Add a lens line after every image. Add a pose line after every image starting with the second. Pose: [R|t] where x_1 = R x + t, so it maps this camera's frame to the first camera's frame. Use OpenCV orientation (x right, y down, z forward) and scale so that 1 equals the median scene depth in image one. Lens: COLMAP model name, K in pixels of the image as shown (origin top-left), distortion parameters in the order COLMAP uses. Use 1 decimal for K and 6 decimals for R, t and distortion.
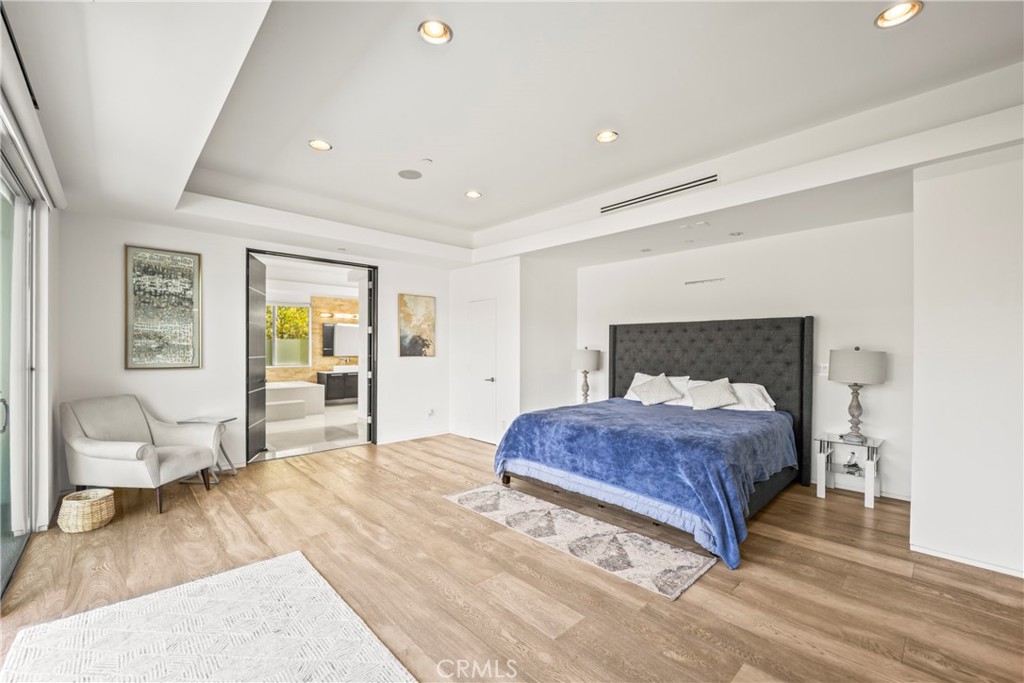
lens RADIAL K [[422.3, 0, 512.3], [0, 422.3, 346.5], [0, 0, 1]] dist [-0.004355, -0.000186]
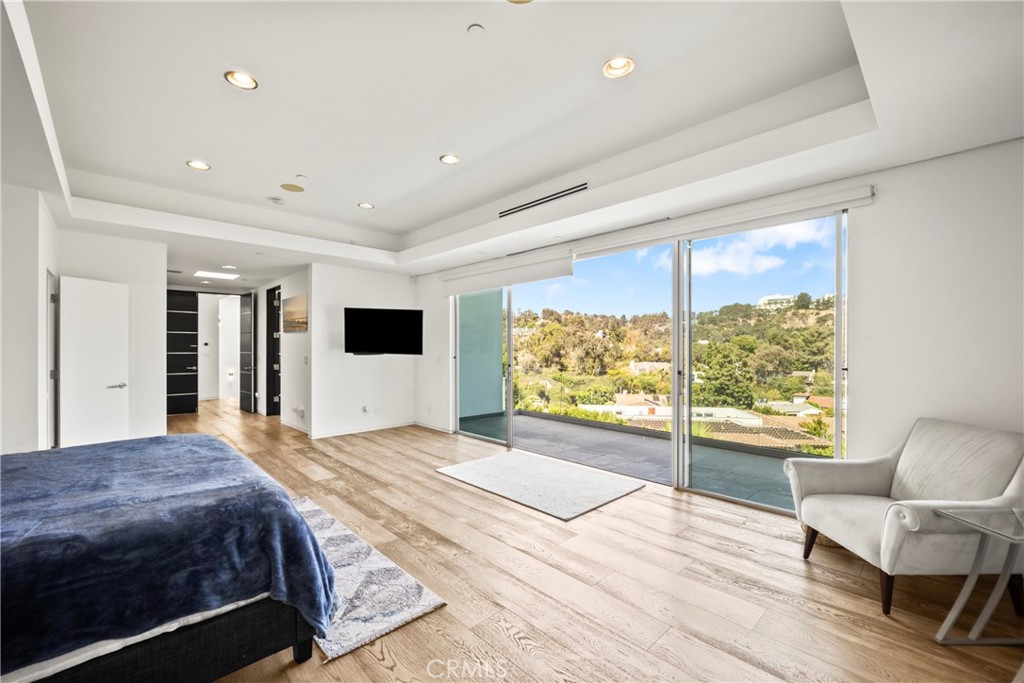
lens RADIAL K [[422.3, 0, 512.3], [0, 422.3, 346.5], [0, 0, 1]] dist [-0.004355, -0.000186]
pose [[-0.999947, -0.004204, -0.009434, -0.284582], [-0.004168, 0.999984, -0.003738, 0.008859], [0.009449, -0.003698, -0.999949, 1.829665]]
